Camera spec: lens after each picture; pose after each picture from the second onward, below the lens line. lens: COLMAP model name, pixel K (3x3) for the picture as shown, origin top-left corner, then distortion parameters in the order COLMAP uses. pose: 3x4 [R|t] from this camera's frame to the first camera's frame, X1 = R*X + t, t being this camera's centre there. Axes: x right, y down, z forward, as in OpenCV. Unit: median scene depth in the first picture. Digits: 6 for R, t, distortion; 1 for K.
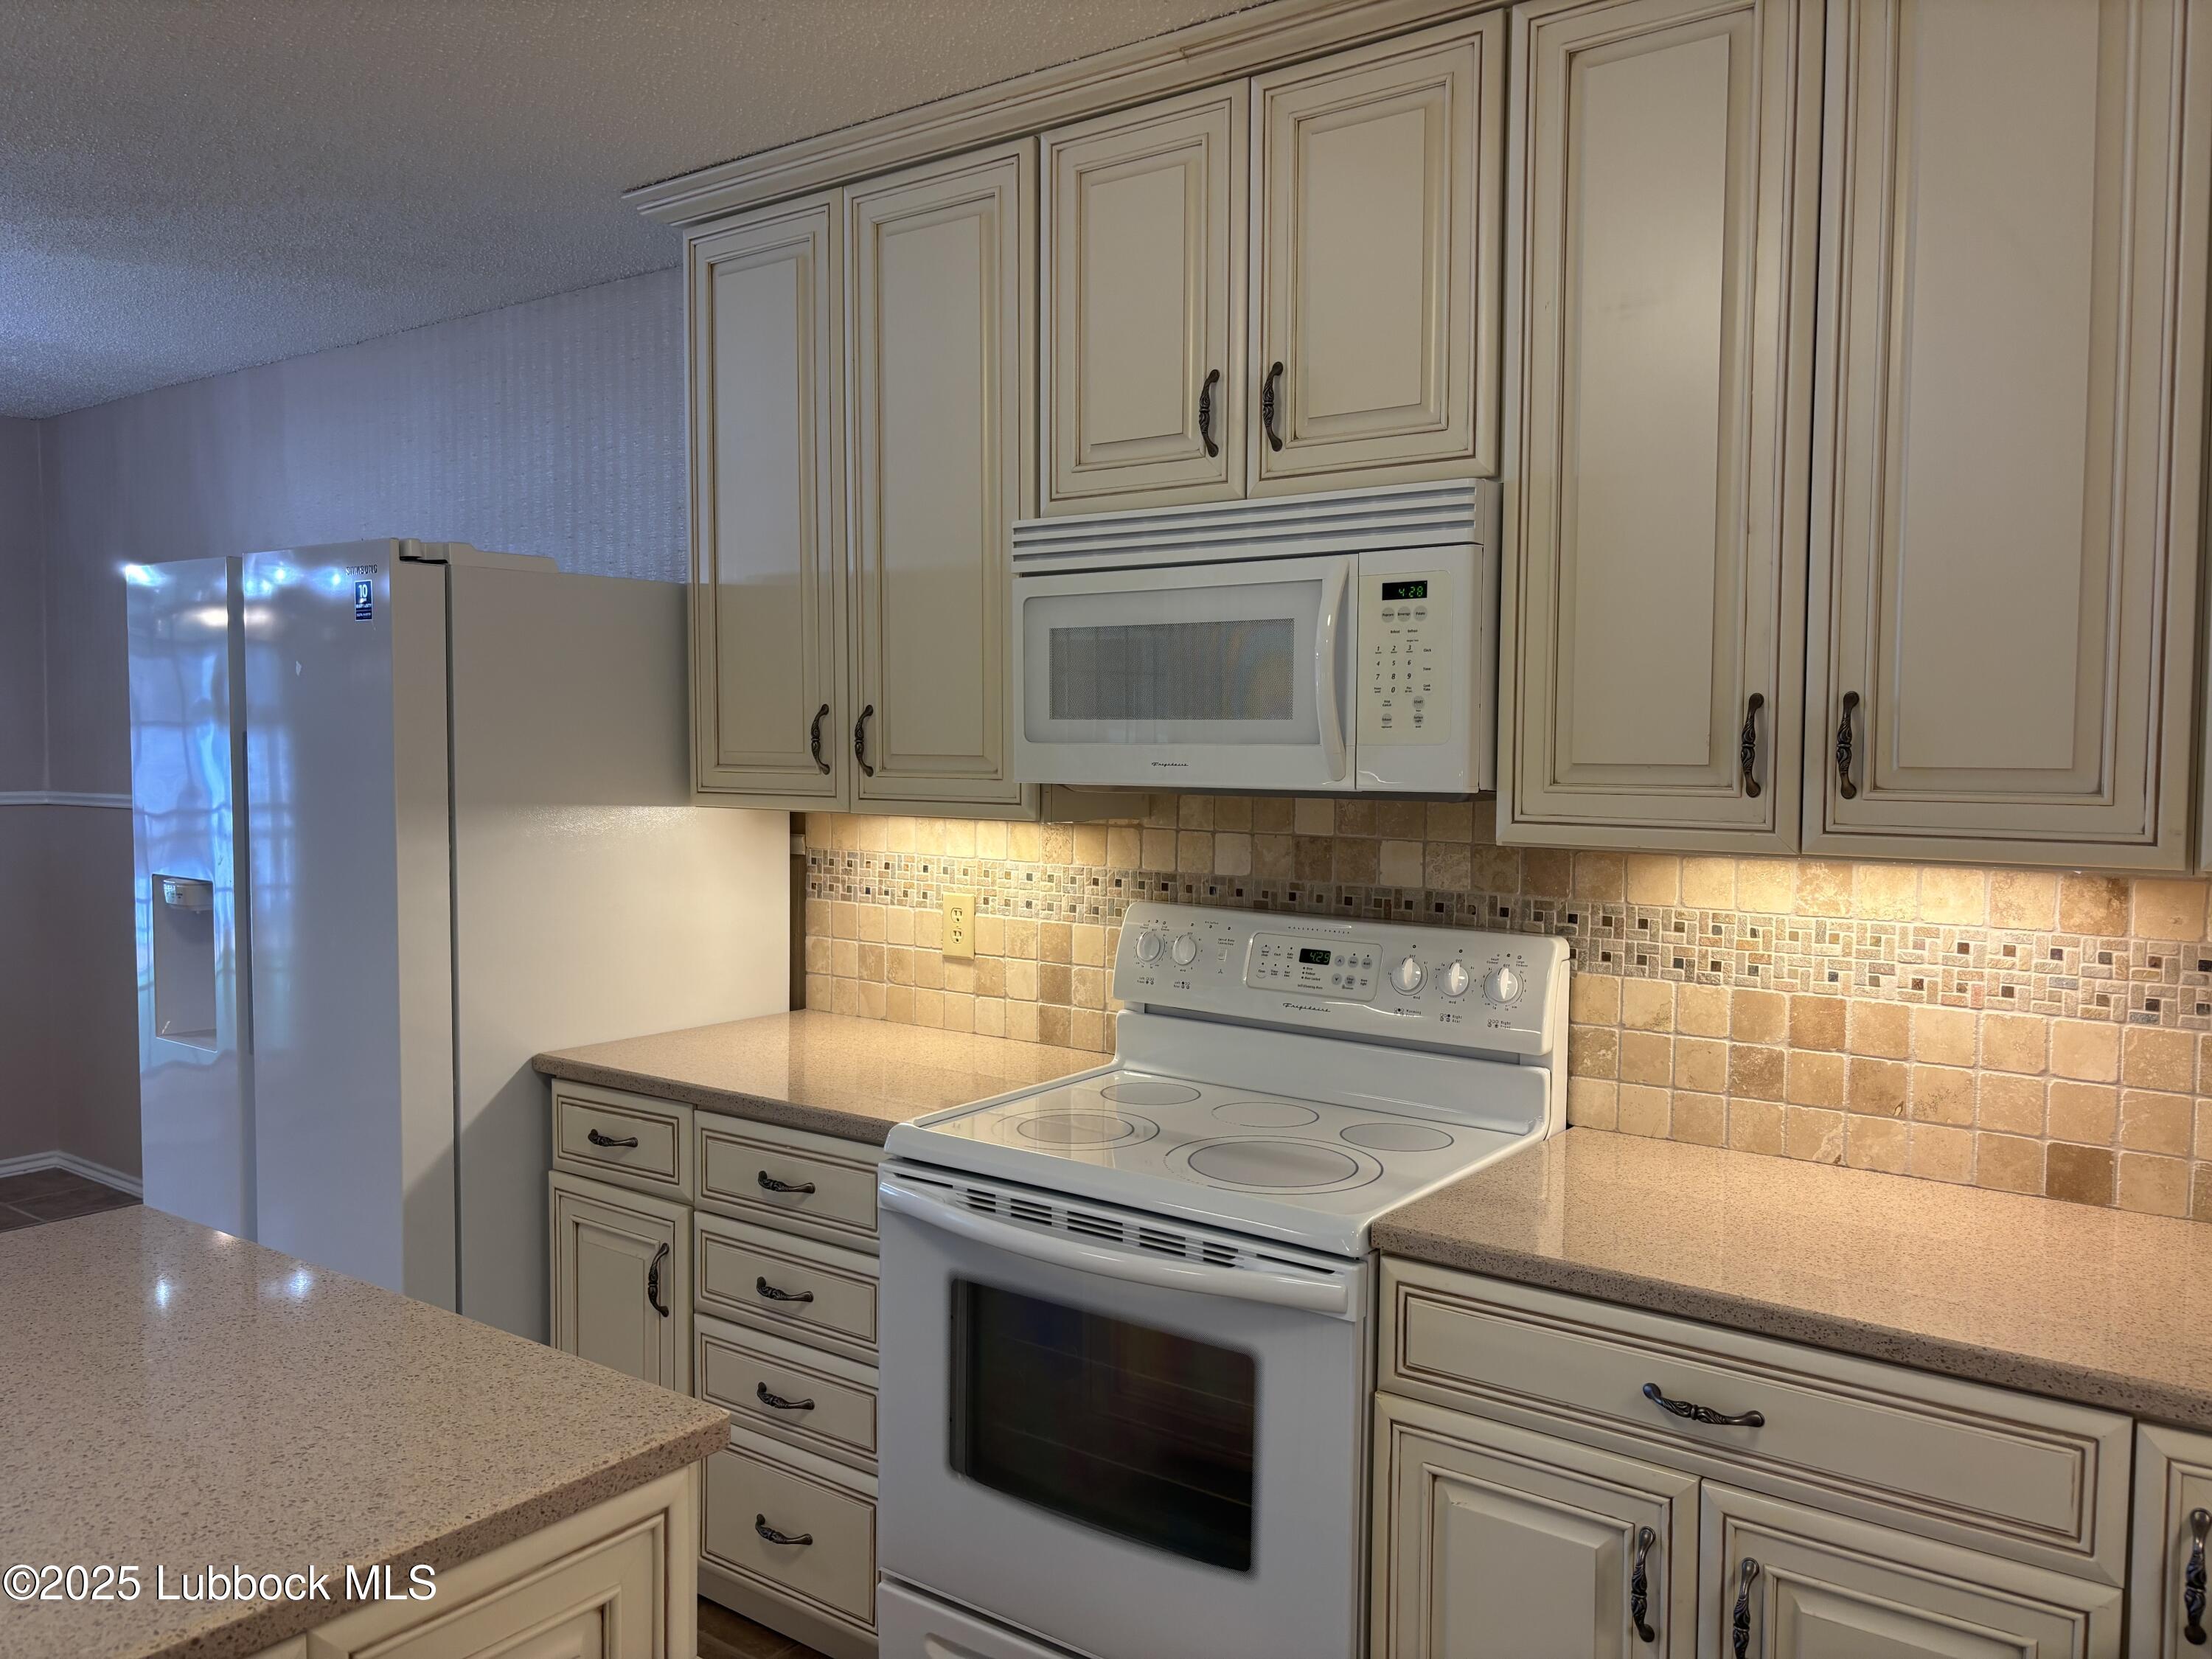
lens RADIAL K [[1644.3, 0, 1121.9], [0, 1644.3, 833.8], [0, 0, 1]] dist [0.026964, -0.042741]
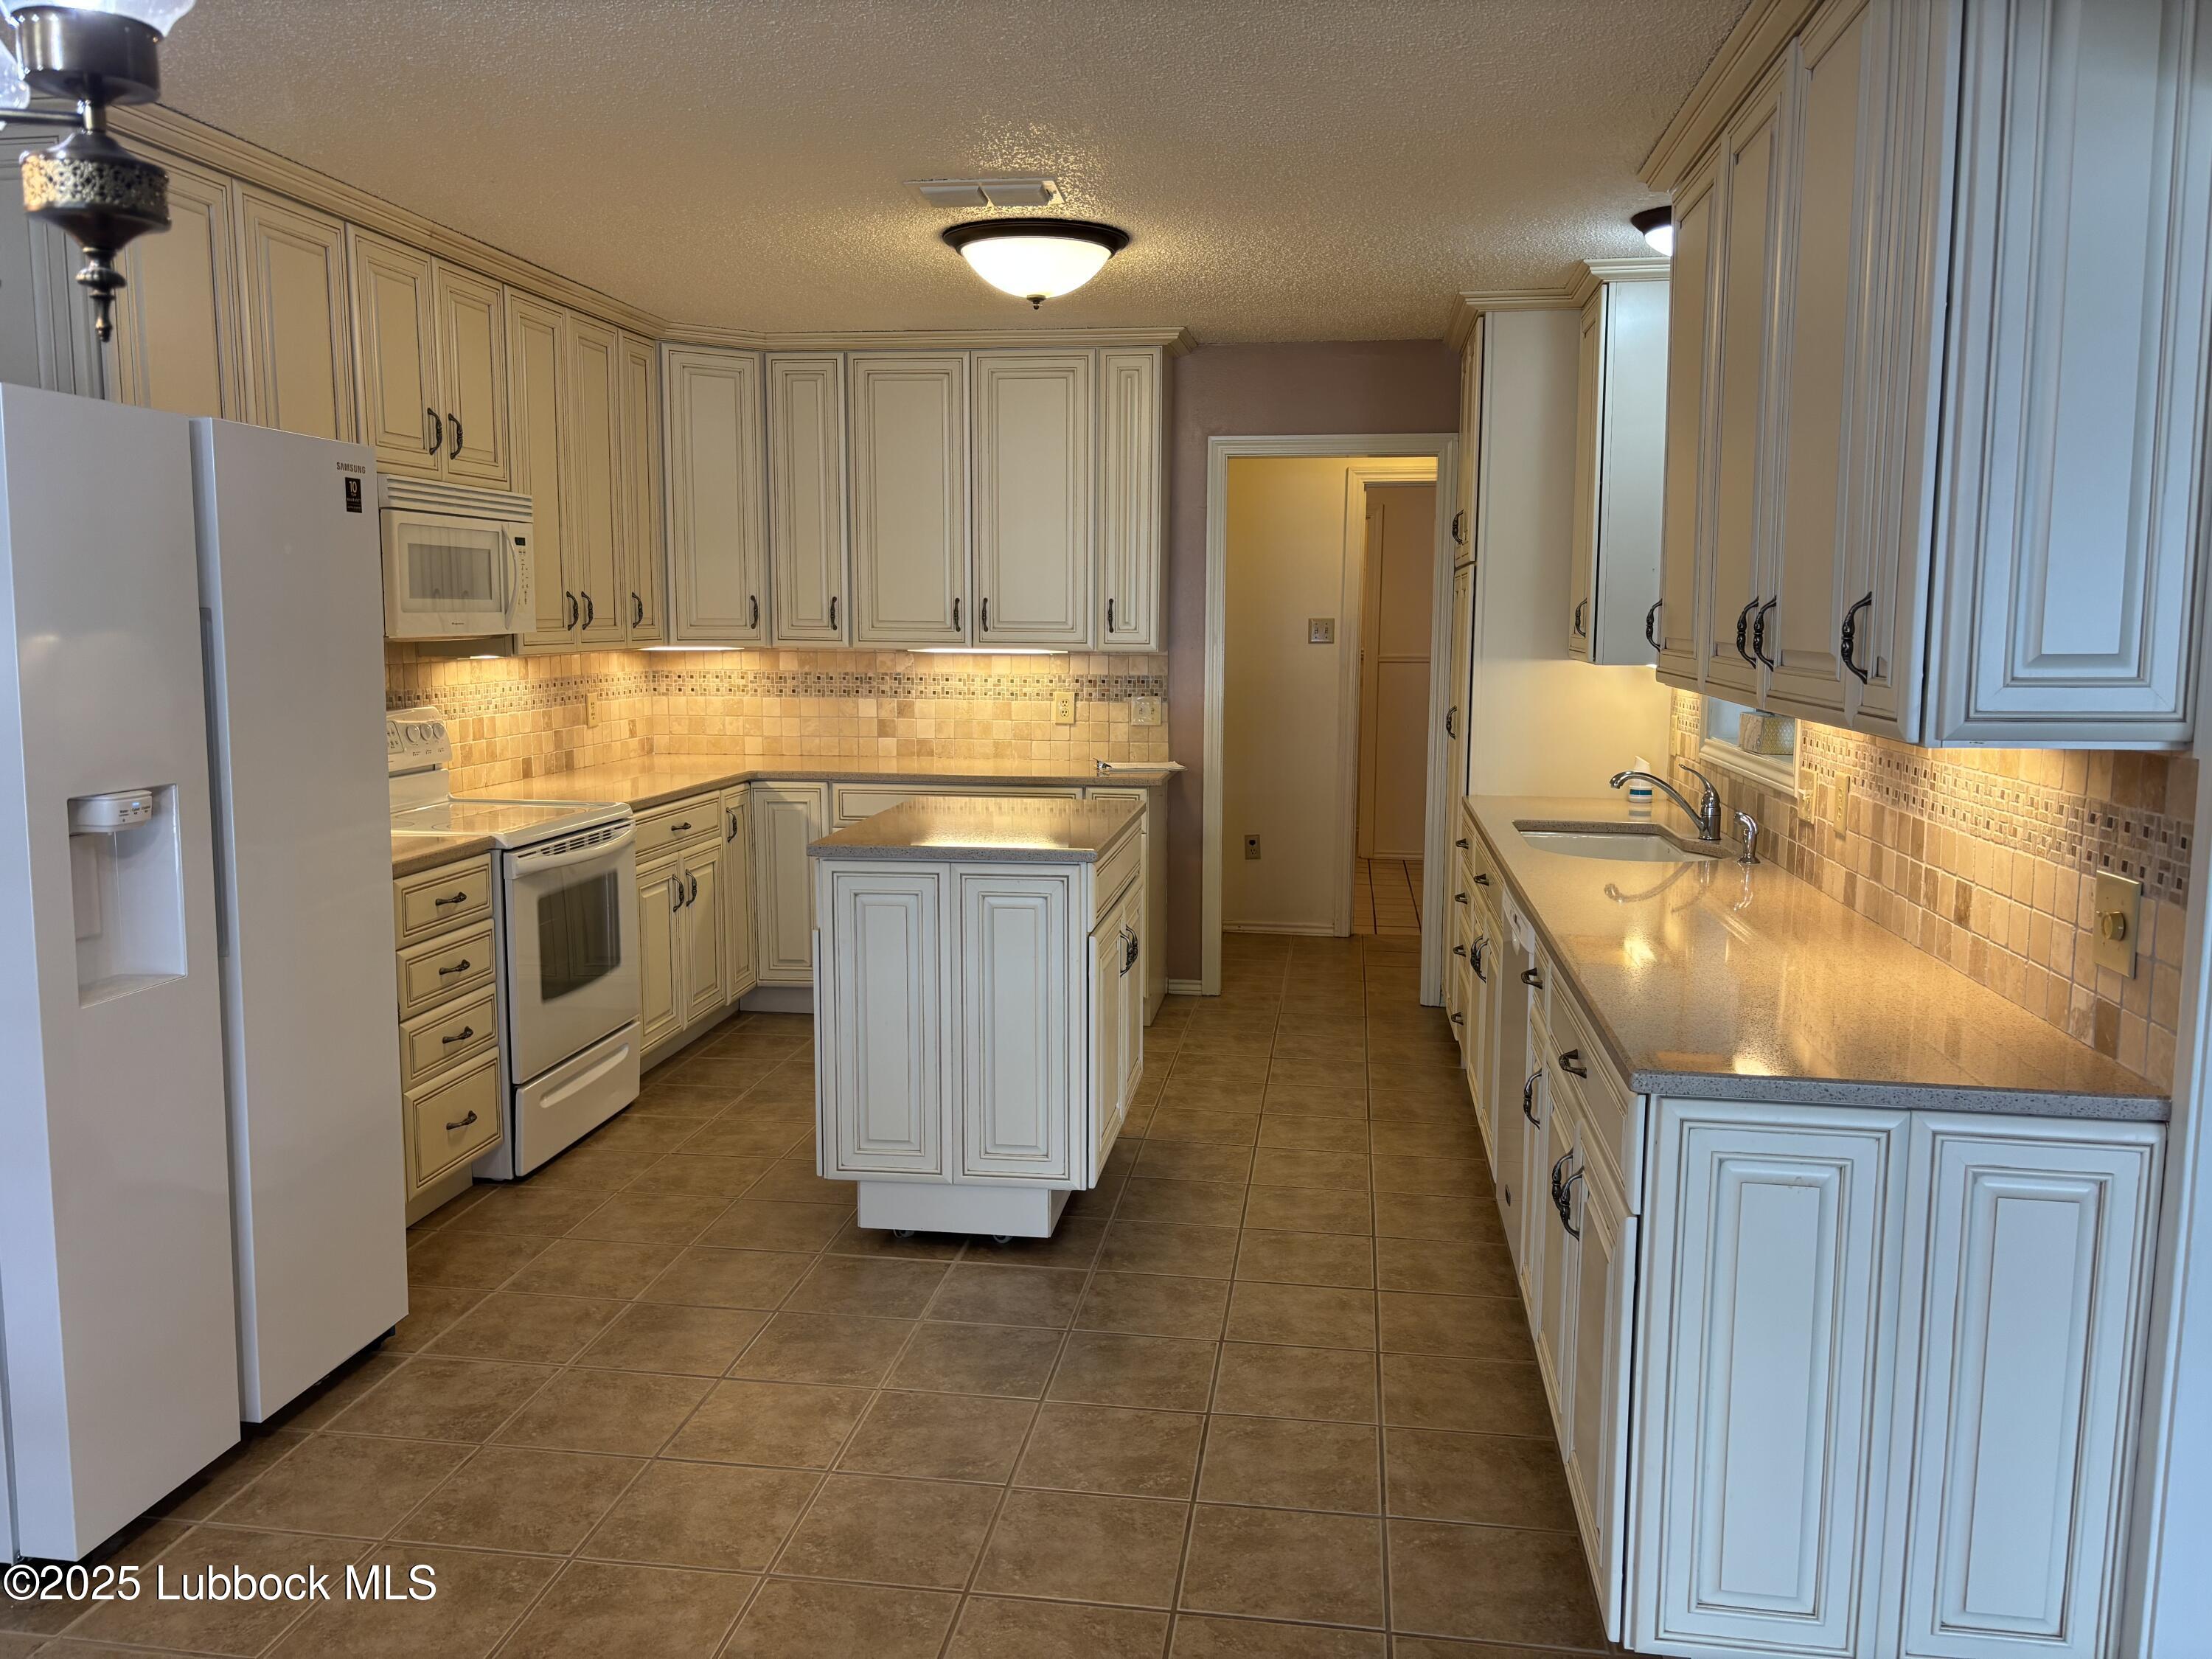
lens RADIAL K [[1690.8, 0, 1101.8], [0, 1690.8, 810.7], [0, 0, 1]] dist [0.051411, -0.044061]
pose [[-0.464173, -0.113376, 0.878458, -2.131376], [0.046228, 0.987321, 0.151853, -0.096827], [-0.884537, 0.111096, -0.453047, 1.322348]]
